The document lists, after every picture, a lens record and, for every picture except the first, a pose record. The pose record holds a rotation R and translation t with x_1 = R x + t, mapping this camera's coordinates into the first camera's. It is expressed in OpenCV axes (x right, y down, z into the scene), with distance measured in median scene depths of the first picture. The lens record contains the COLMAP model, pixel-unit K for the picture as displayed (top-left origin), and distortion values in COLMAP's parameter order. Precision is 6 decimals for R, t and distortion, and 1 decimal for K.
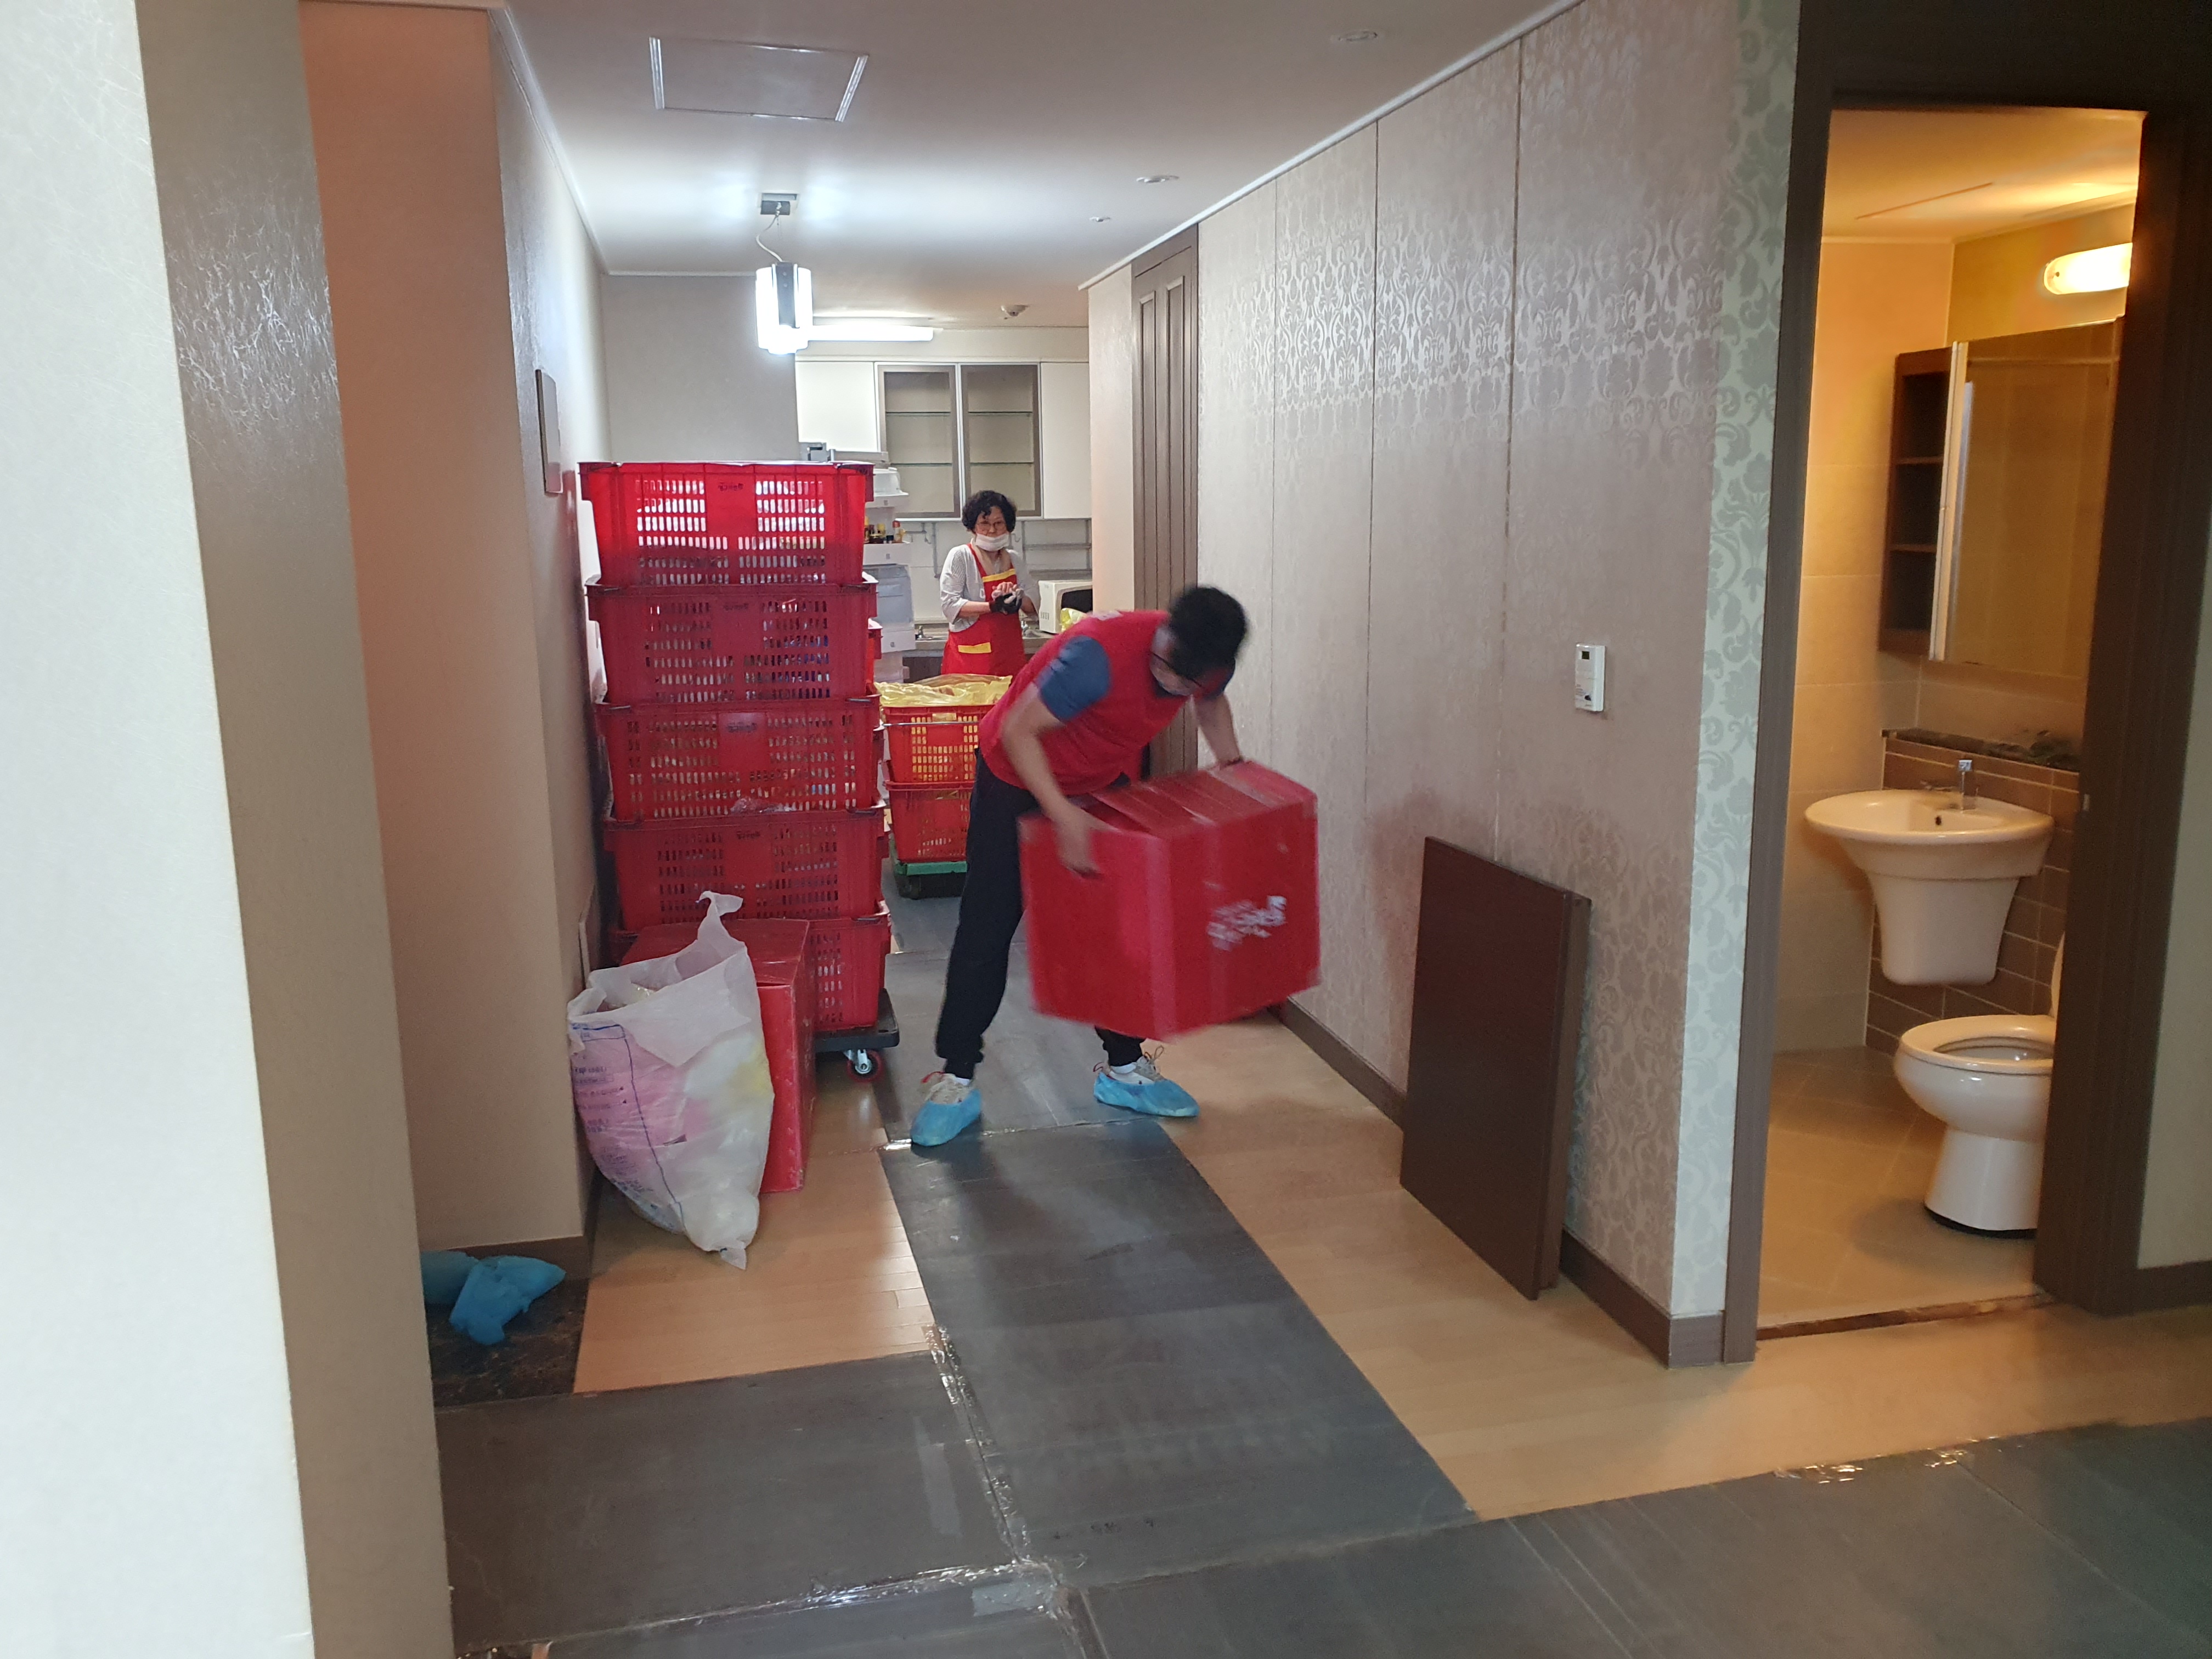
lens RADIAL K [[1712.6, 0, 1106.0], [0, 1712.6, 829.5], [0, 0, 1]] dist [0.002050, 0.009630]
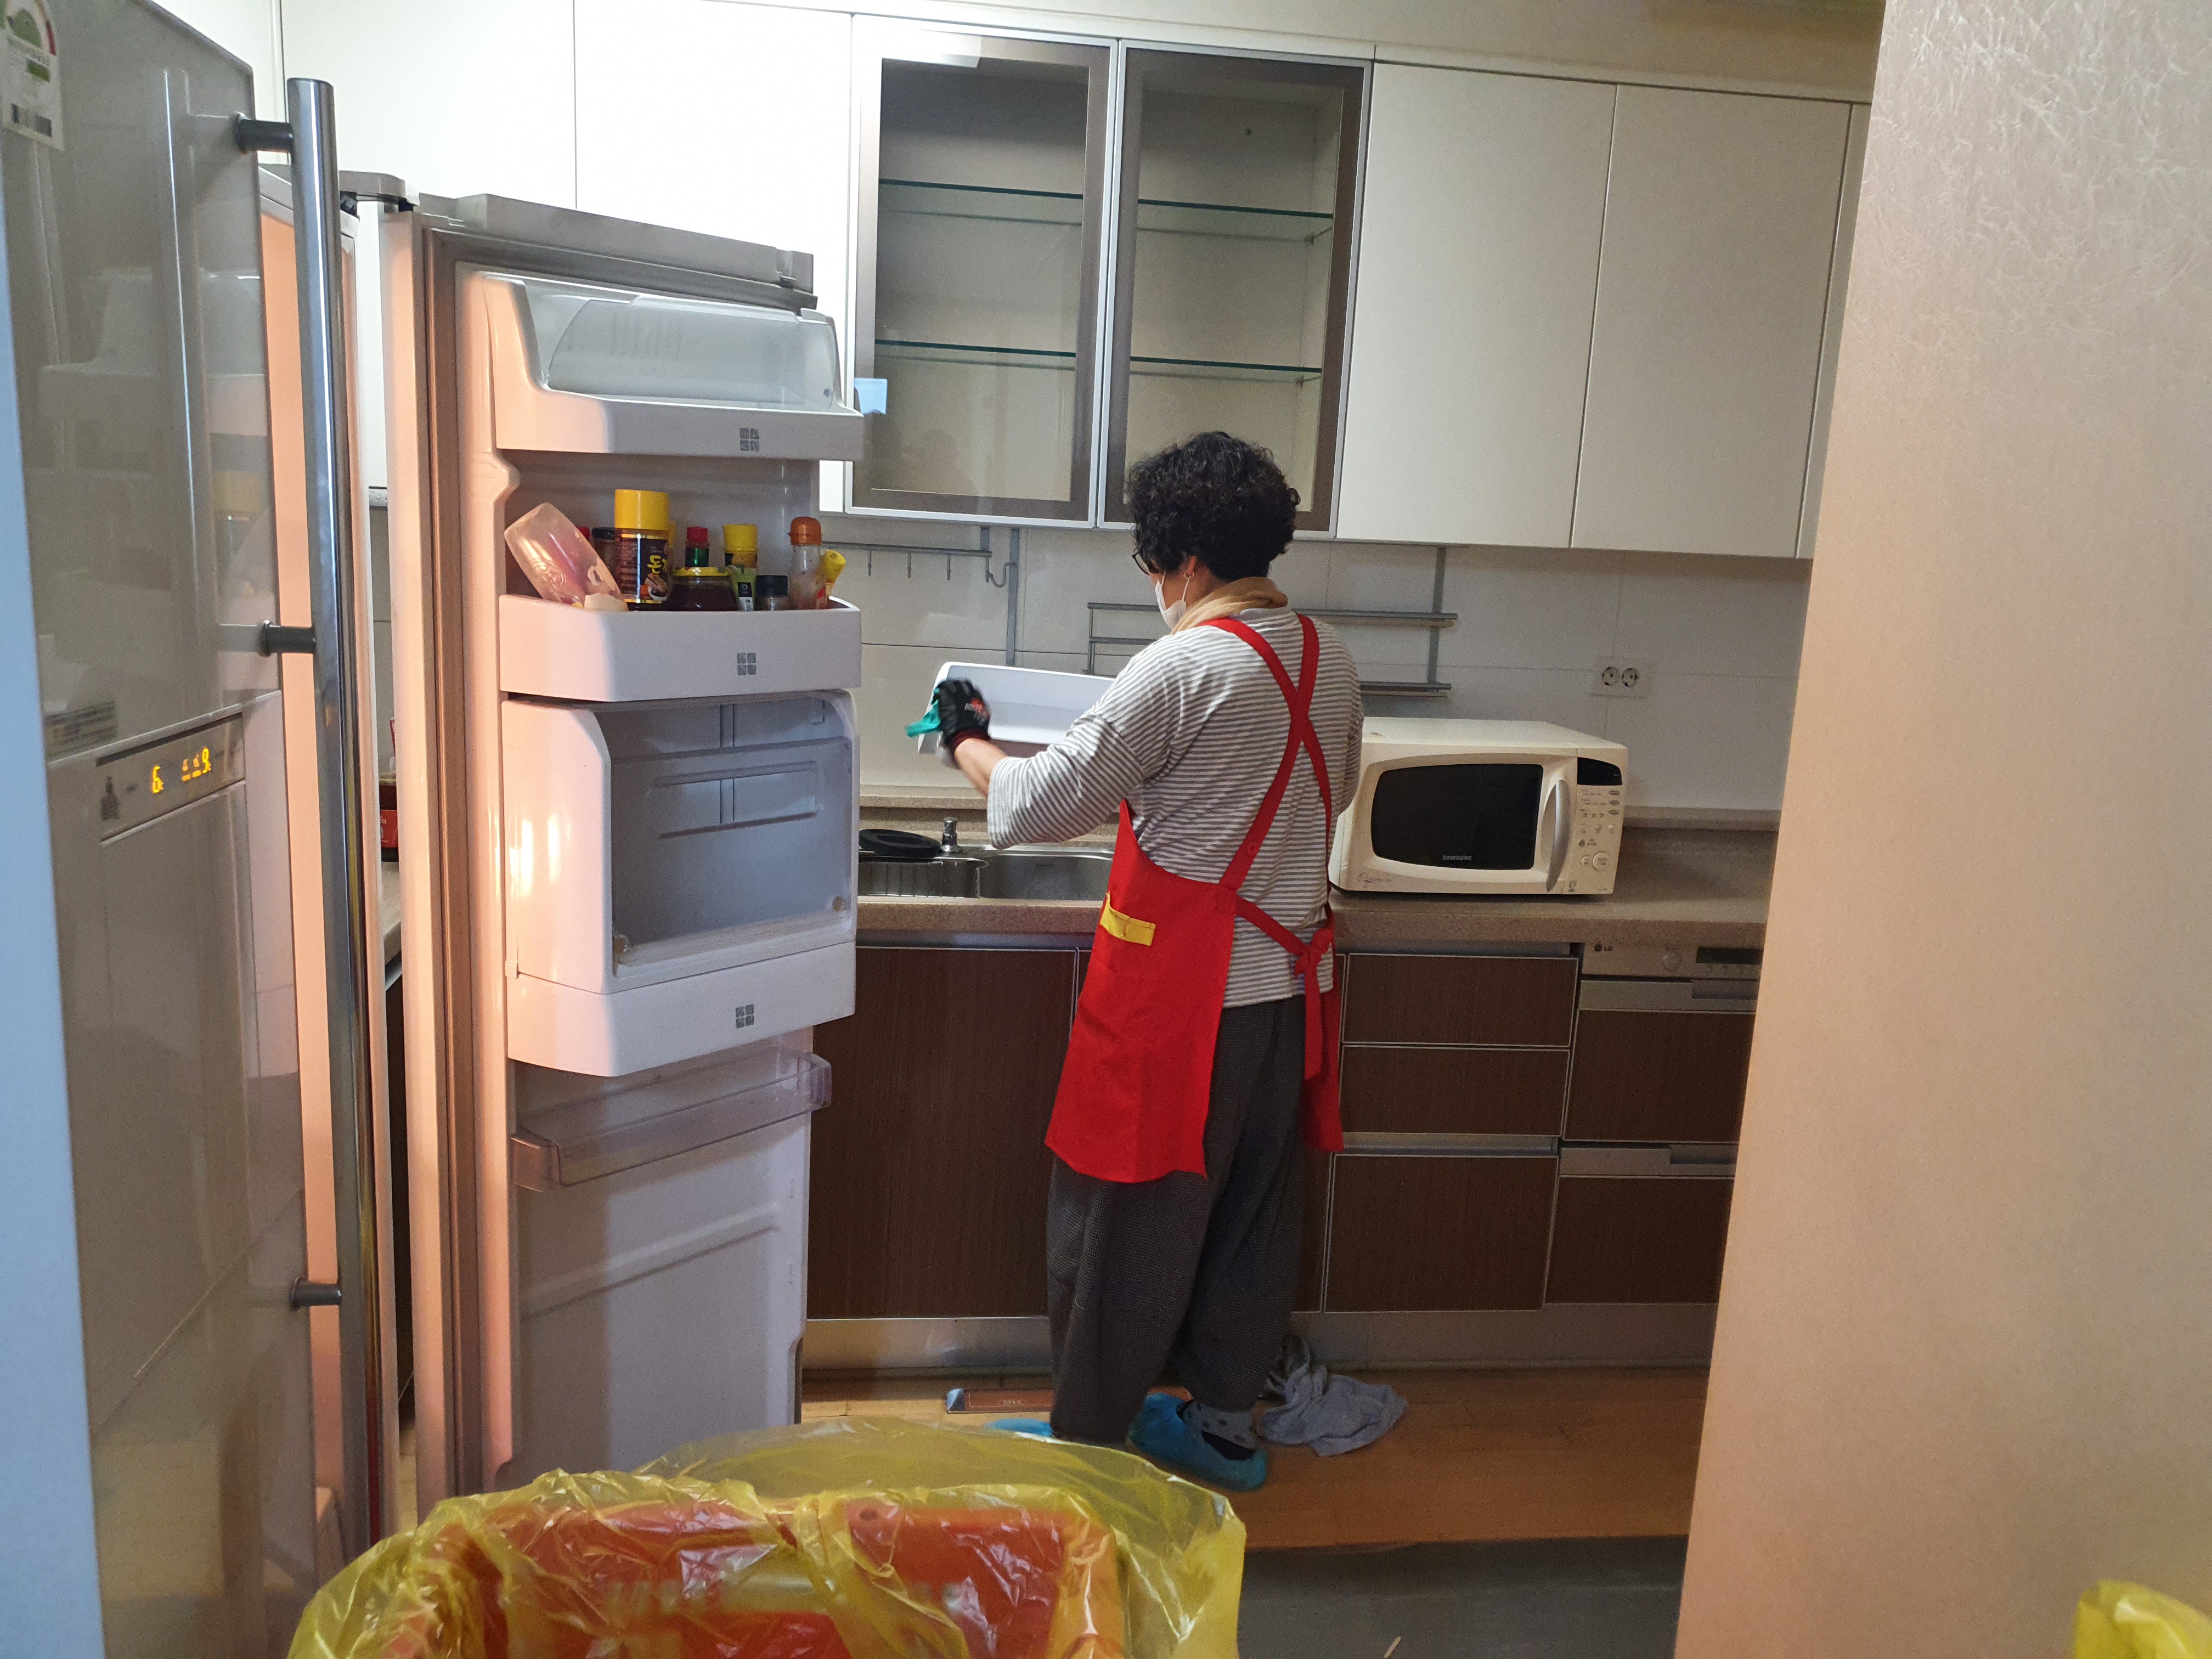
lens RADIAL K [[1712.6, 0, 1106.0], [0, 1712.6, 829.5], [0, 0, 1]] dist [0.002050, 0.009630]
pose [[0.995391, 0.076071, -0.058395, -0.121243], [-0.076501, 0.997056, -0.005154, -0.253730], [0.057831, 0.009598, 0.998280, 1.406112]]
